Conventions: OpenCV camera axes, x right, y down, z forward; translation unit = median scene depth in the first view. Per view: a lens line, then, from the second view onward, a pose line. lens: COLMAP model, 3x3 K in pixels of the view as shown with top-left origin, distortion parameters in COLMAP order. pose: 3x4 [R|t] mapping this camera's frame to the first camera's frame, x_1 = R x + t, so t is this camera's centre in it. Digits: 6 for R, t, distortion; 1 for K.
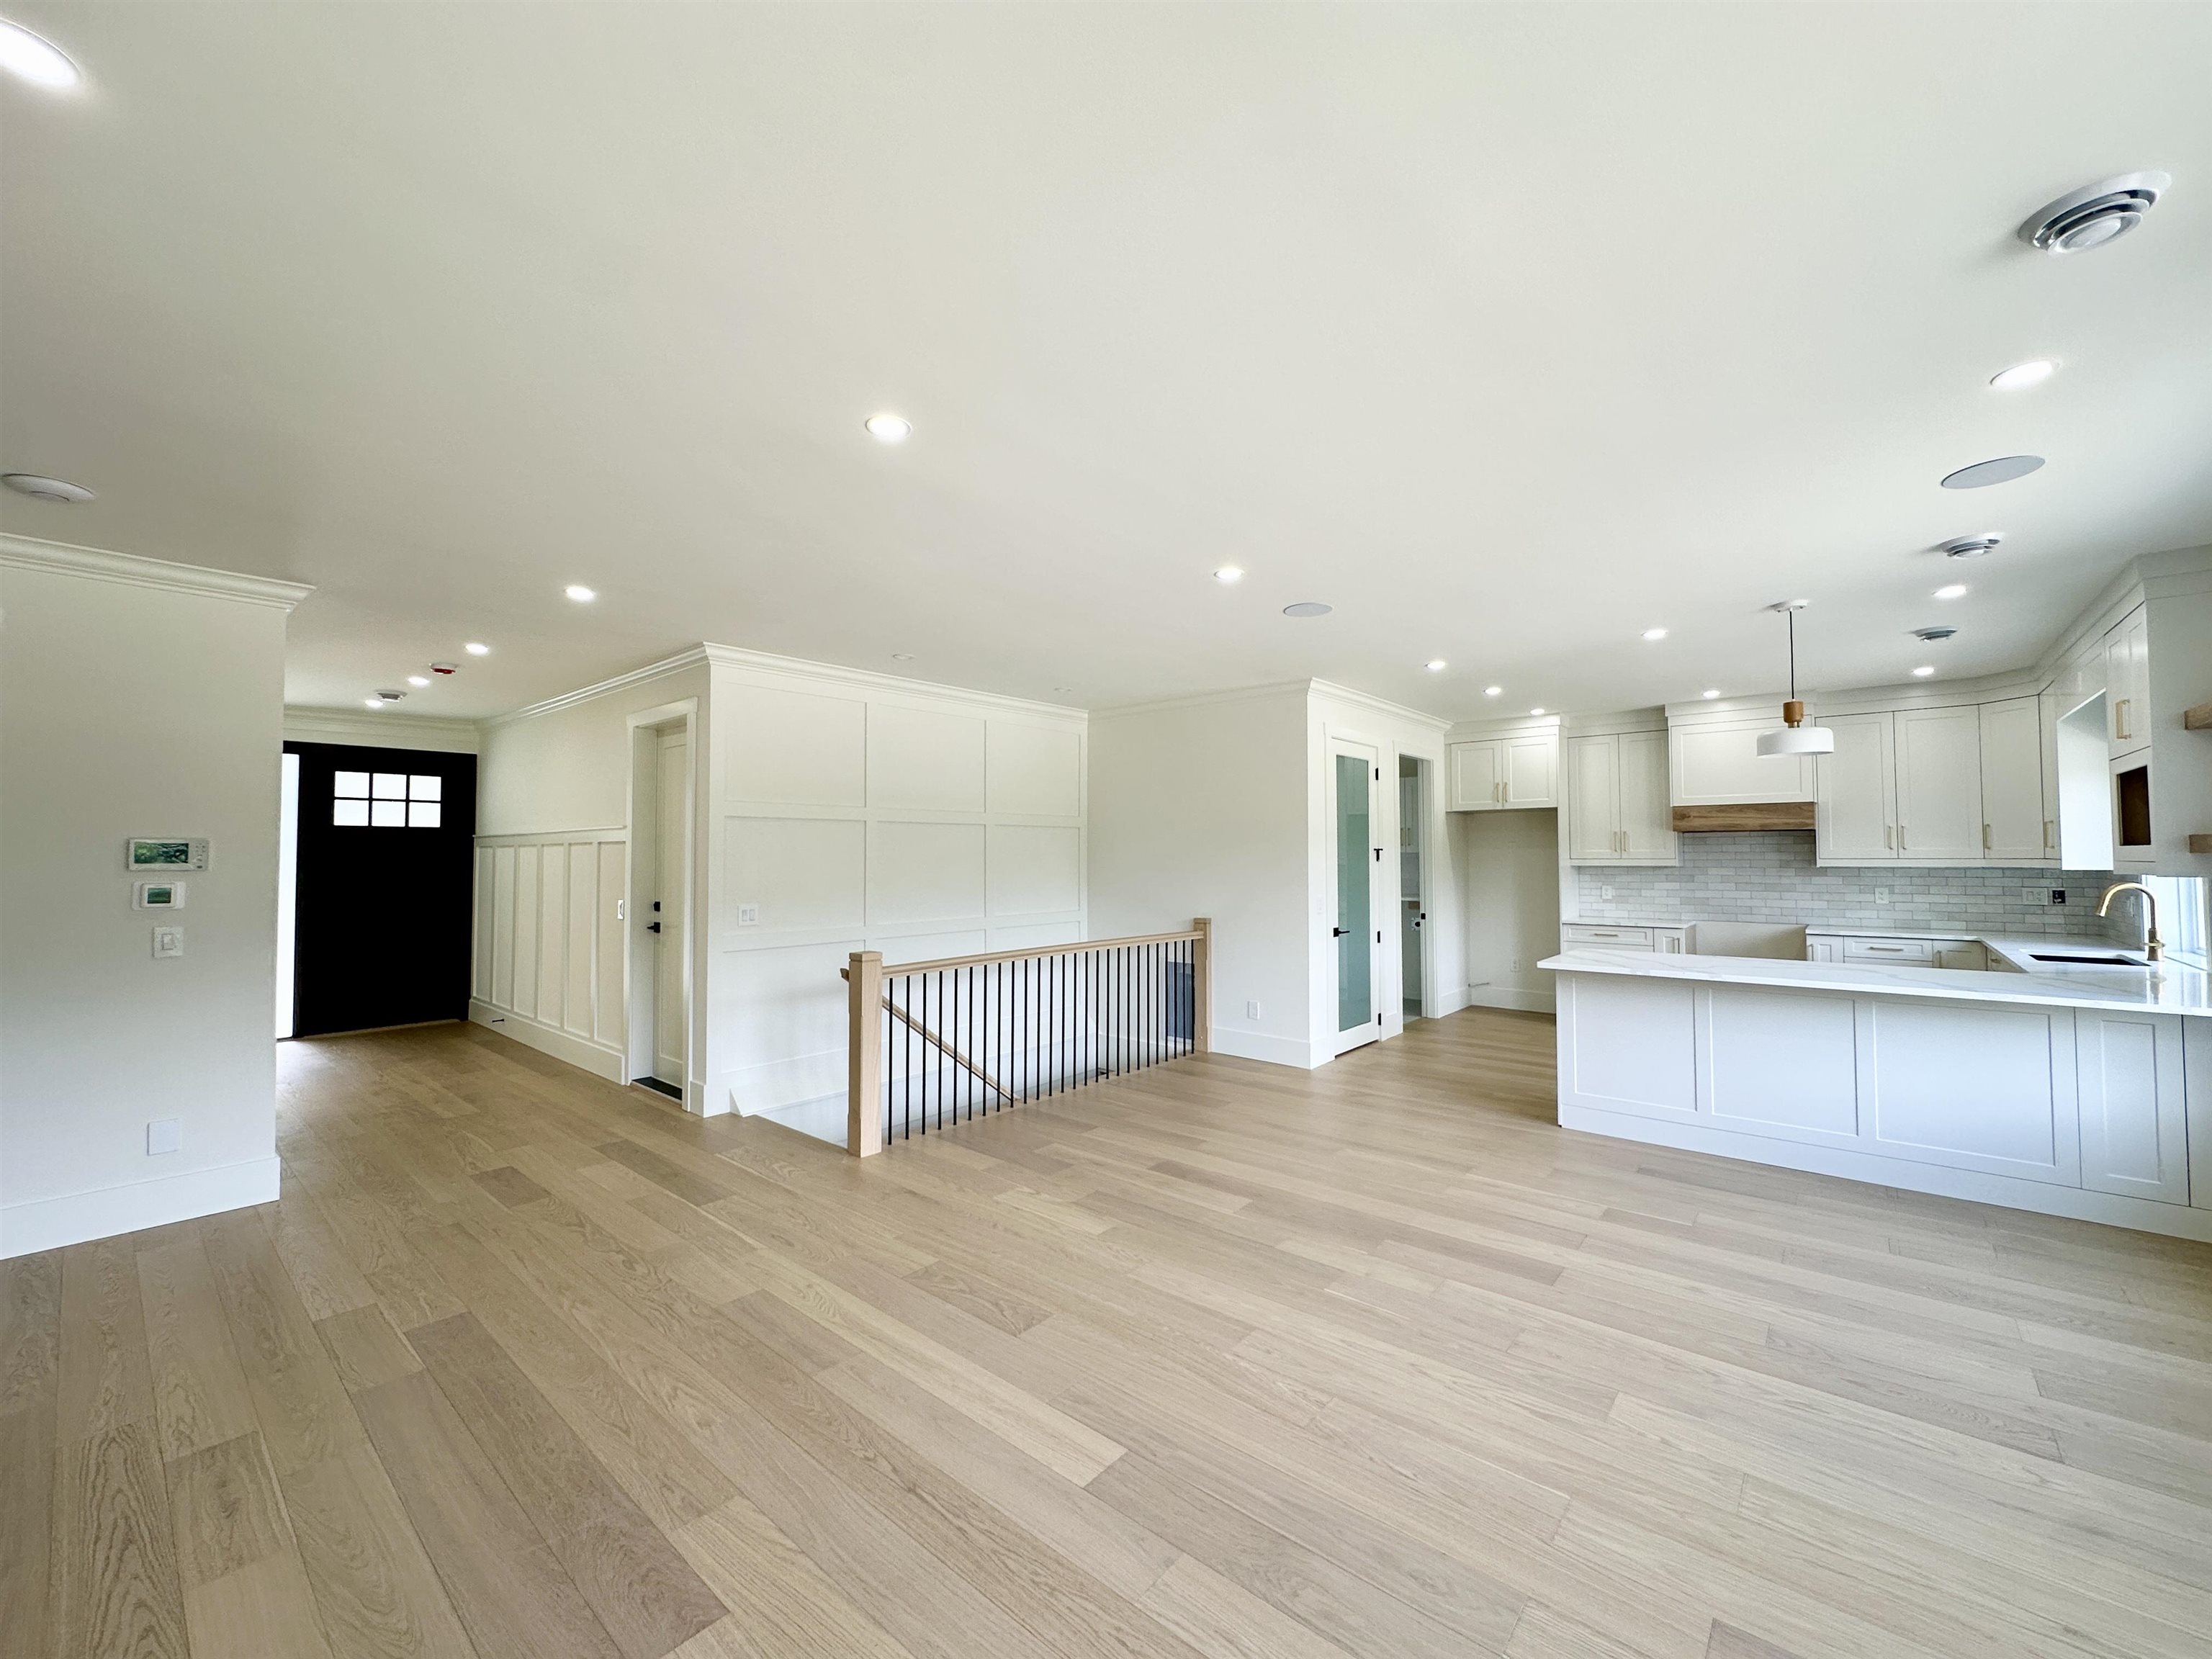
lens RADIAL K [[880.7, 0, 1107.6], [0, 880.7, 830.1], [0, 0, 1]] dist [-0.007042, 0.001416]
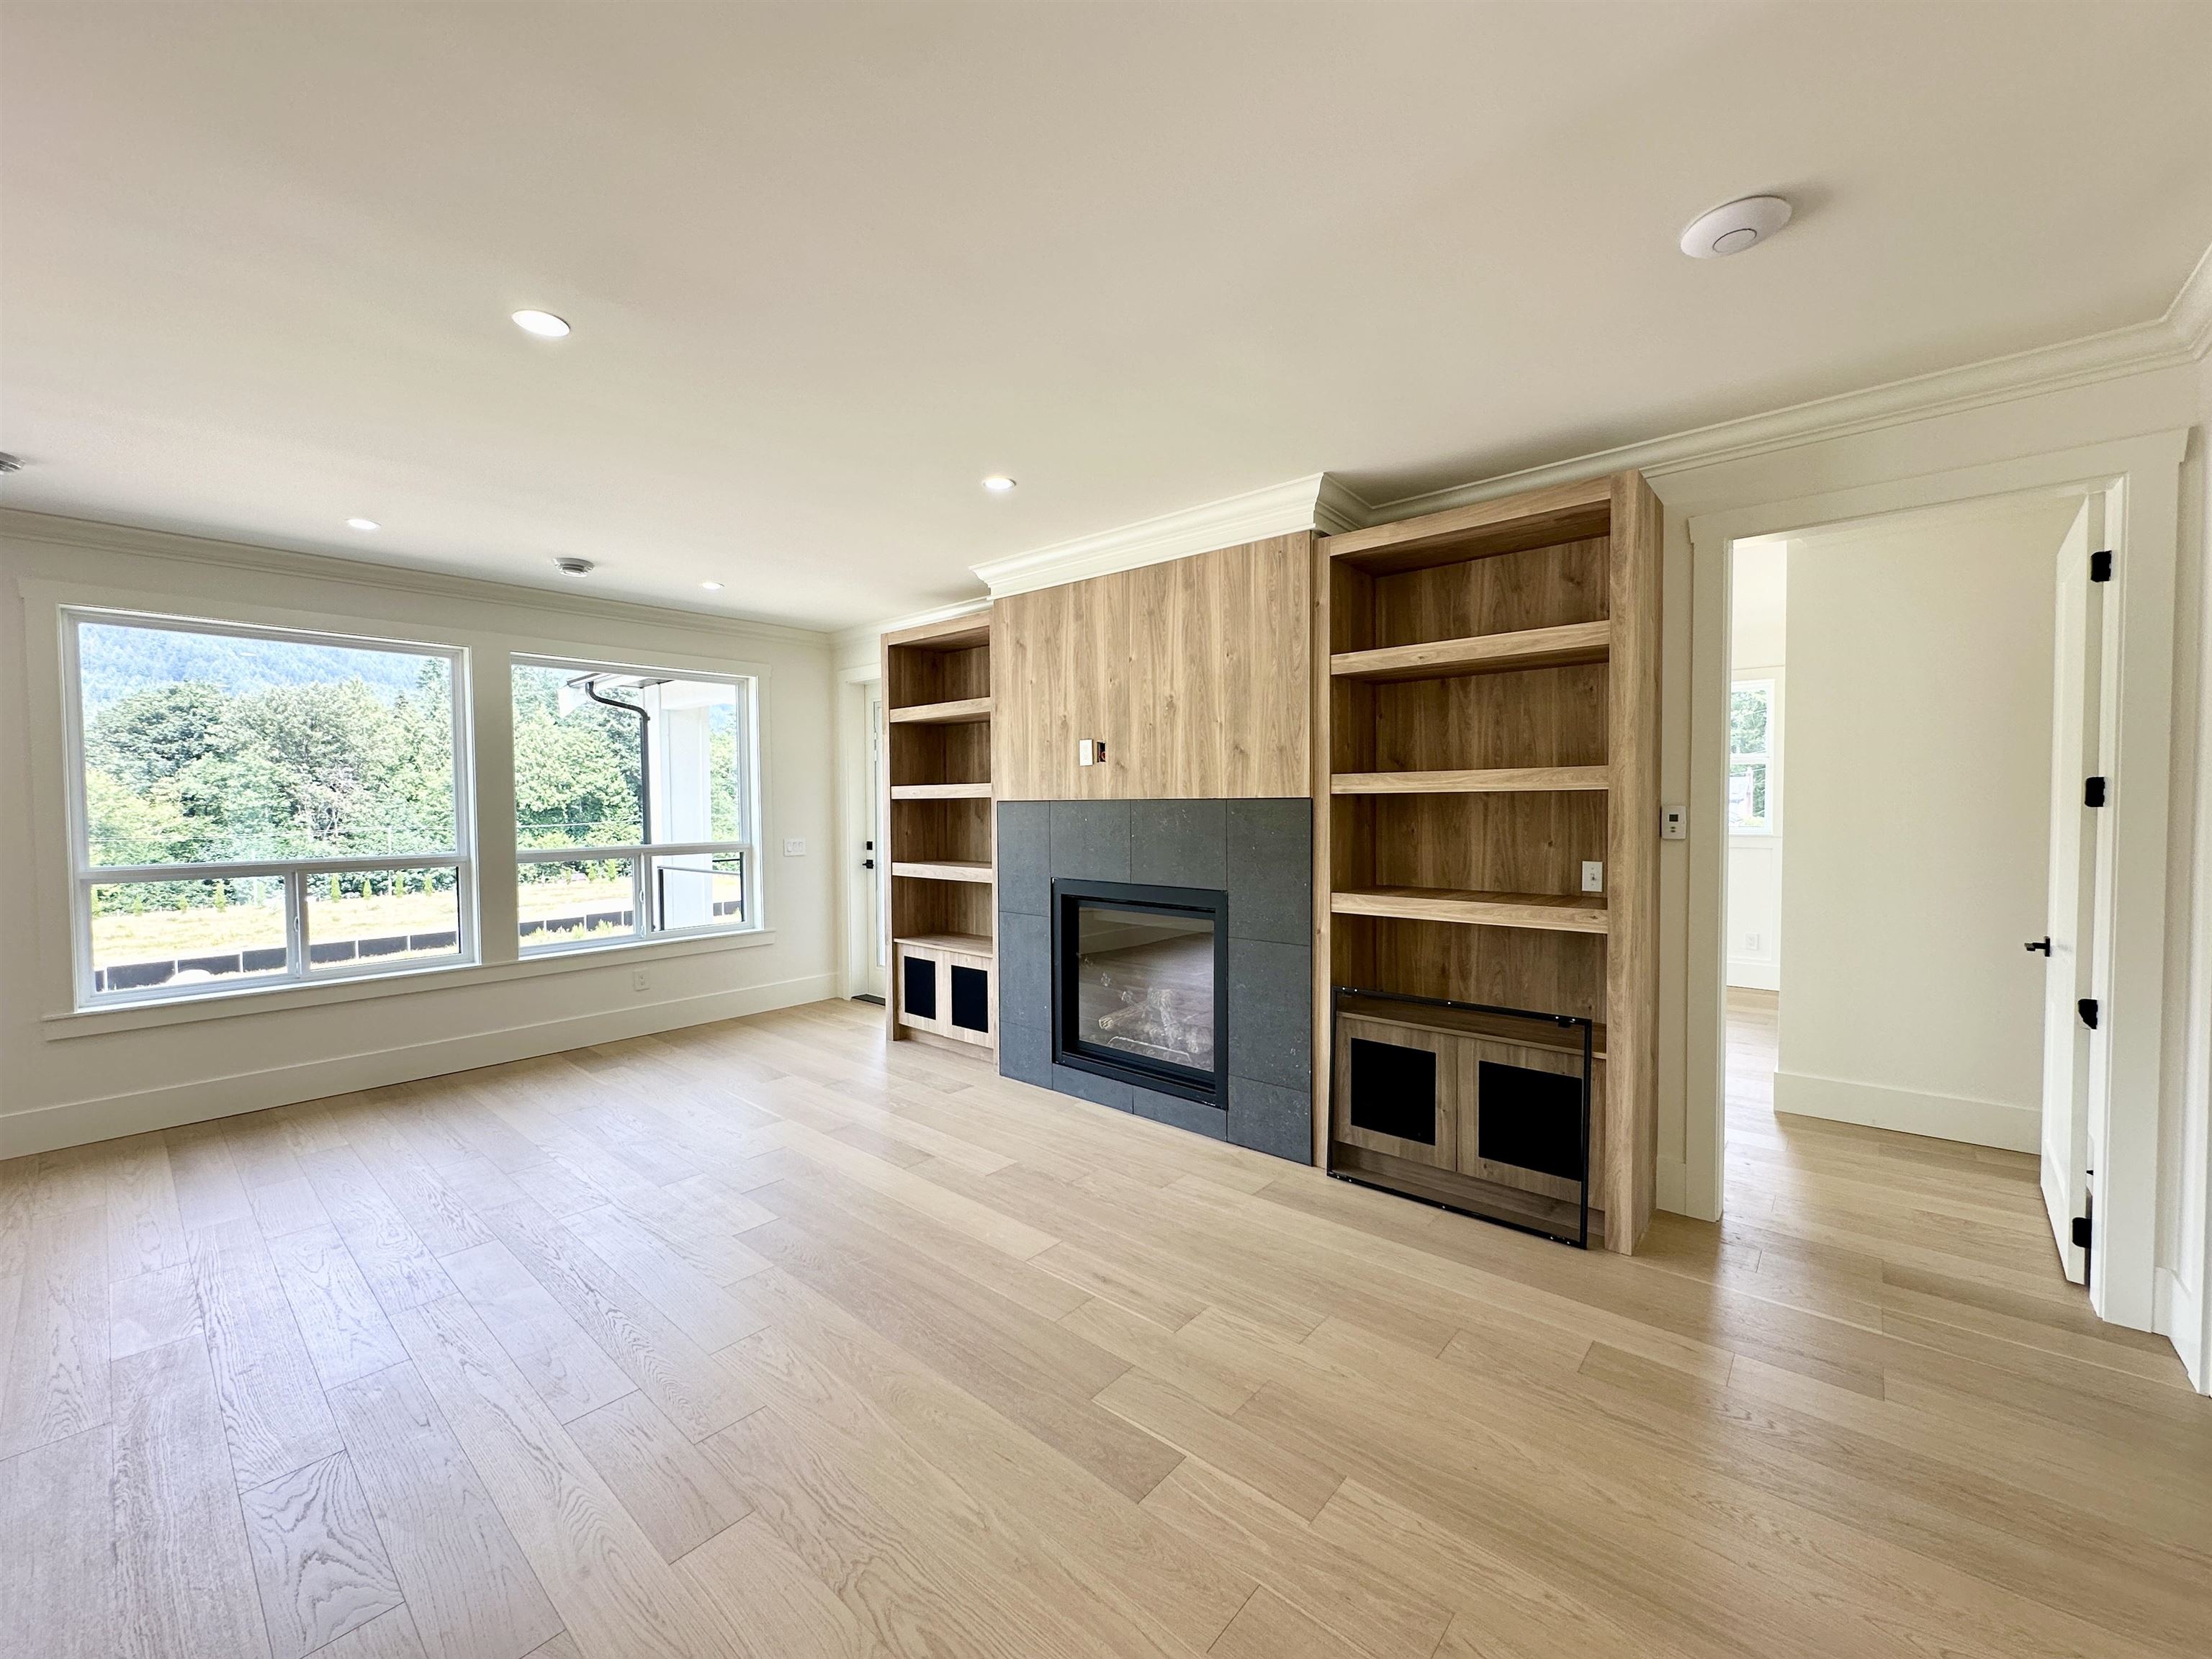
lens RADIAL K [[880.7, 0, 1109.3], [0, 880.7, 829.9], [0, 0, 1]] dist [-0.007042, 0.001416]
pose [[-0.999911, 0.012051, 0.005681, -0.311064], [0.012051, 0.999927, 0.000004, 0.025517], [-0.005680, 0.000073, -0.999984, 0.710743]]
